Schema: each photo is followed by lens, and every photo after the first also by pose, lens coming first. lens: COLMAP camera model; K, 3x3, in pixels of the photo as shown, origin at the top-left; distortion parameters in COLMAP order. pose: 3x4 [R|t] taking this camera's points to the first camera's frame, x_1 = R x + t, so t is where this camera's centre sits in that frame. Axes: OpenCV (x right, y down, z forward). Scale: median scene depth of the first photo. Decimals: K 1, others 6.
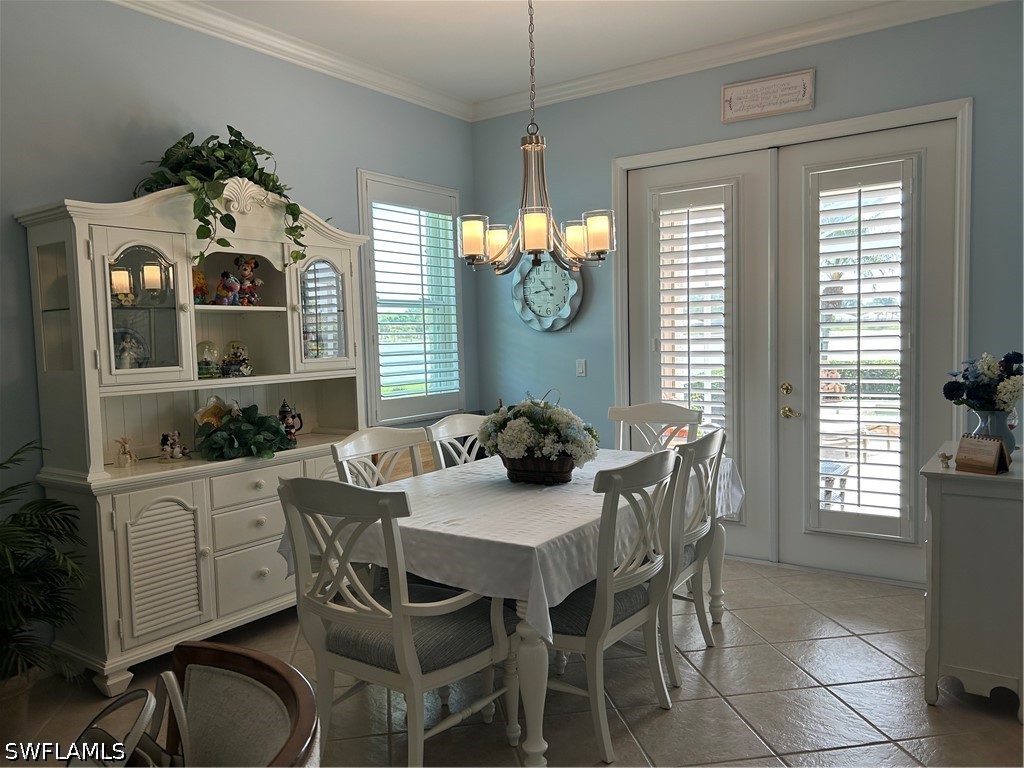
lens RADIAL K [[764.0, 0, 515.0], [0, 764.0, 381.7], [0, 0, 1]] dist [0.052422, -0.065569]
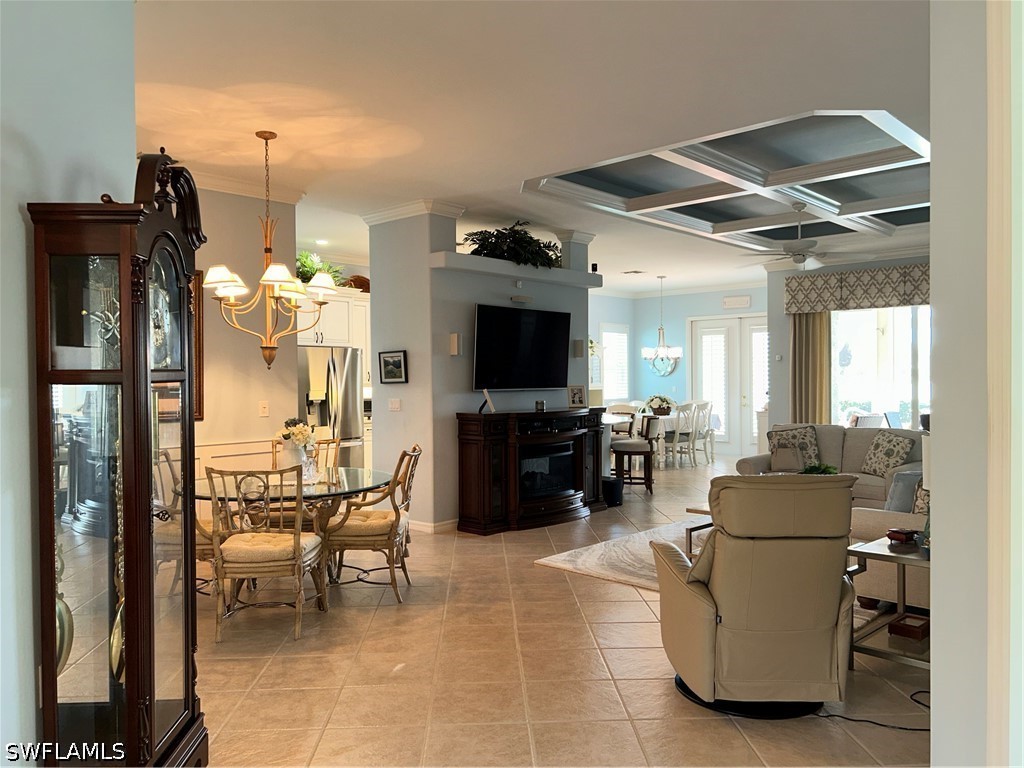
lens RADIAL K [[764.0, 0, 515.0], [0, 764.0, 381.7], [0, 0, 1]] dist [0.052422, -0.065569]
pose [[0.990847, 0.017641, -0.133831, -0.166792], [-0.024772, 0.998350, -0.051810, 0.159803], [0.132697, 0.054651, 0.989649, -2.605678]]
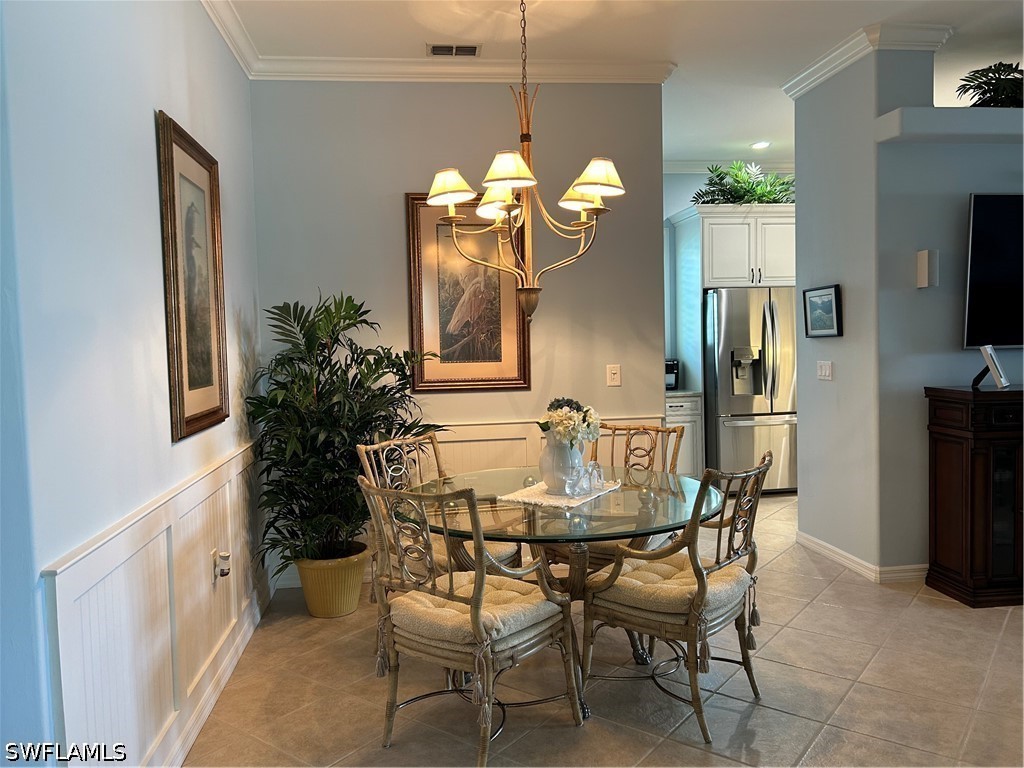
lens RADIAL K [[776.4, 0, 516.4], [0, 776.4, 370.4], [0, 0, 1]] dist [0.080171, -0.064969]
pose [[0.677541, 0.039199, -0.734440, -0.090461], [-0.035738, 0.999154, 0.020358, 0.085962], [0.734617, 0.012454, 0.678368, -1.495823]]
